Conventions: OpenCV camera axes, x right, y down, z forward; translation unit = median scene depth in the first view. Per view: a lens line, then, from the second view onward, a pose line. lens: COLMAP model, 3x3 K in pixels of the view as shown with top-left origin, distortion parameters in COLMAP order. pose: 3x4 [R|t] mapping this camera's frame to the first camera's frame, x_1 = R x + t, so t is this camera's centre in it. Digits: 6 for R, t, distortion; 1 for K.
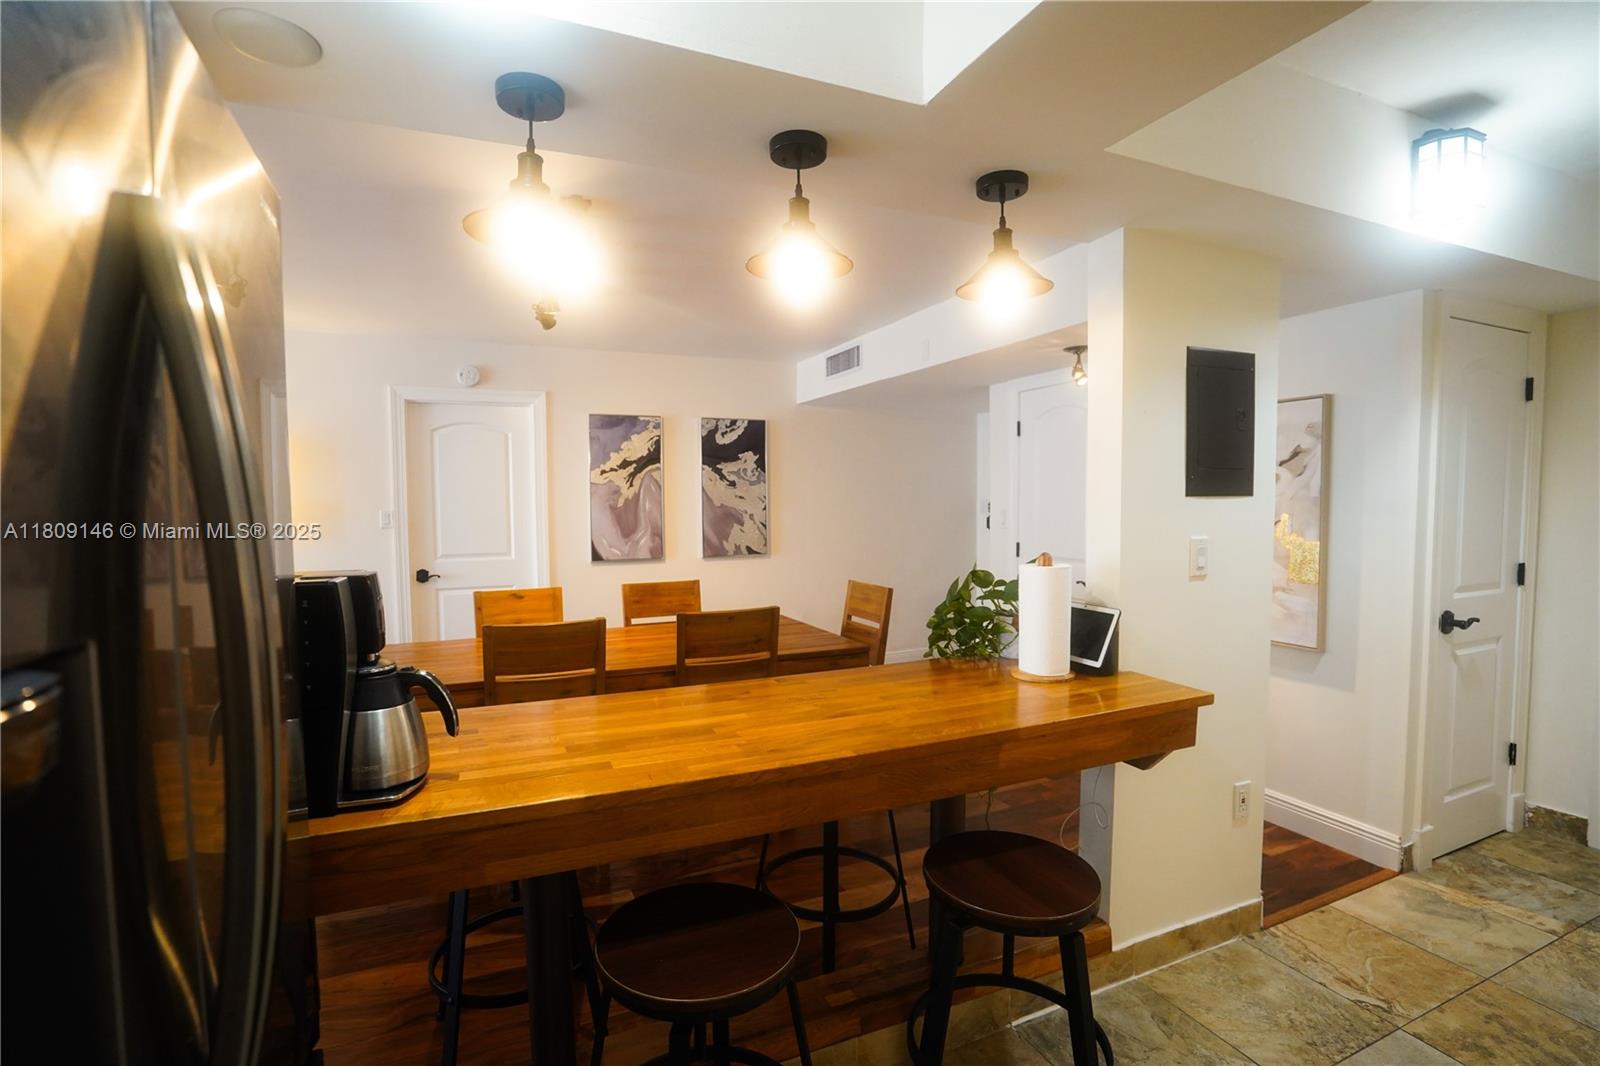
lens RADIAL K [[743.8, 0, 800.5], [0, 743.8, 542.6], [0, 0, 1]] dist [-0.060493, 0.025235]
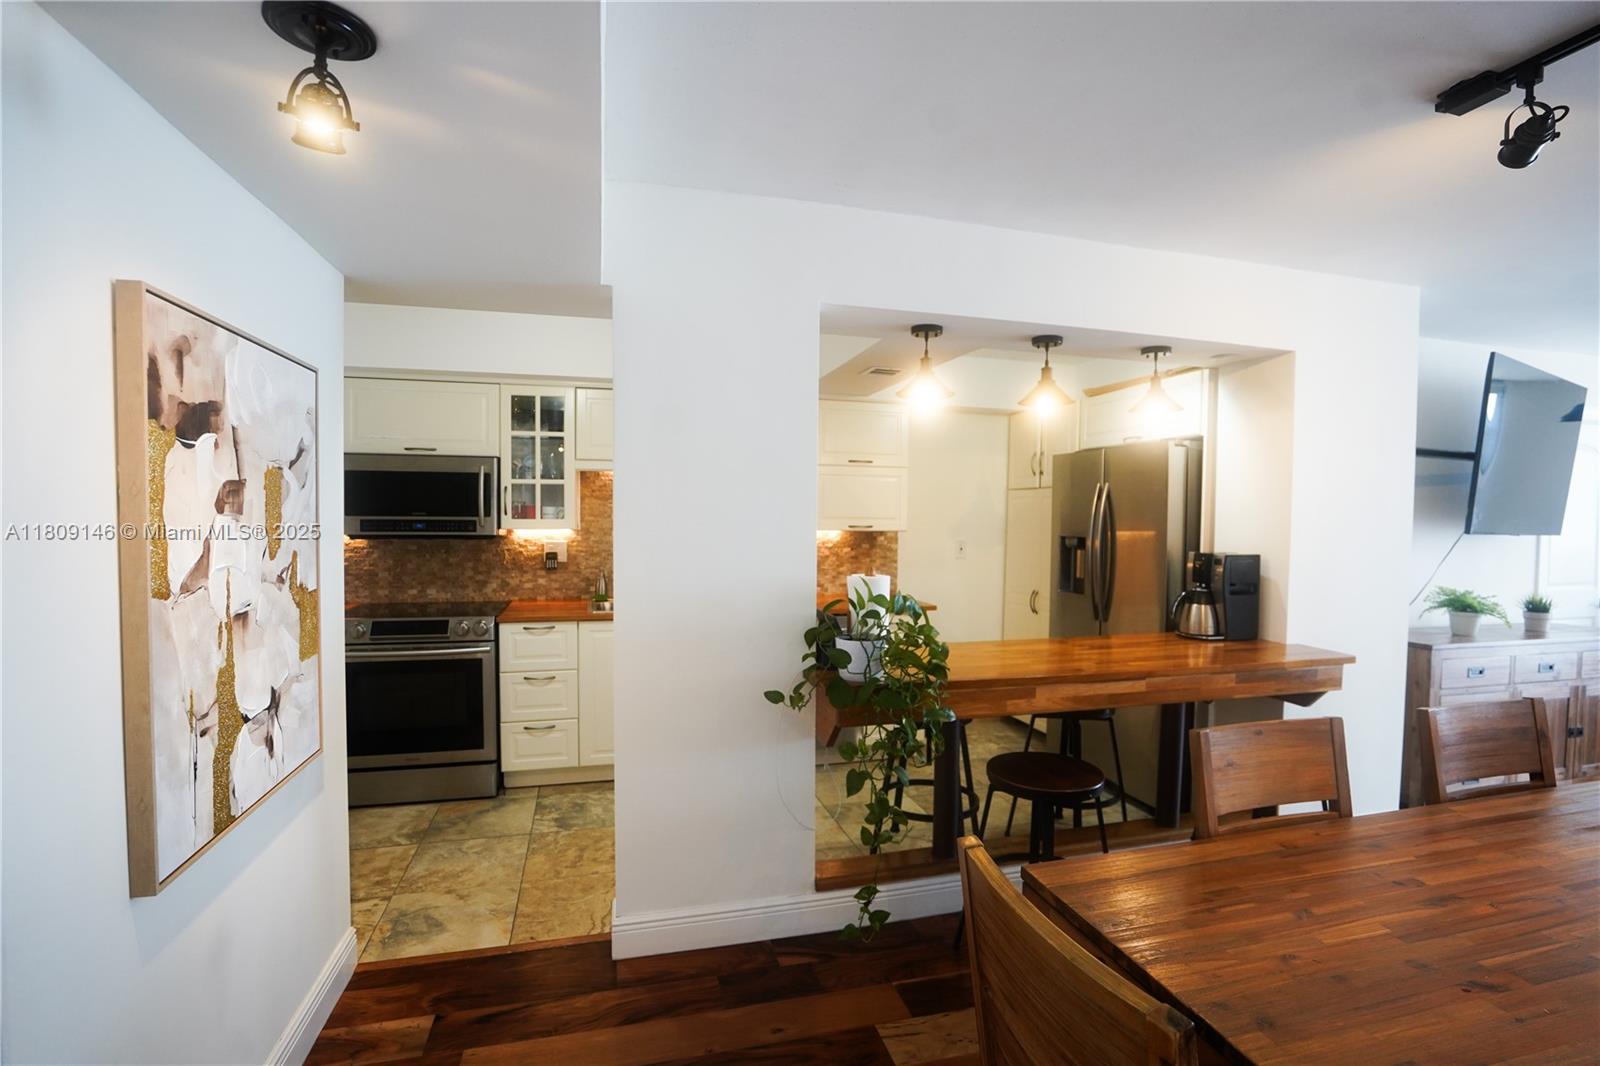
lens RADIAL K [[743.8, 0, 800.5], [0, 743.8, 542.6], [0, 0, 1]] dist [-0.060493, 0.025235]
pose [[-0.988466, -0.007711, 0.151248, 0.097144], [0.006471, 0.995640, 0.093053, -0.056785], [-0.151306, 0.092958, -0.984106, 0.876930]]
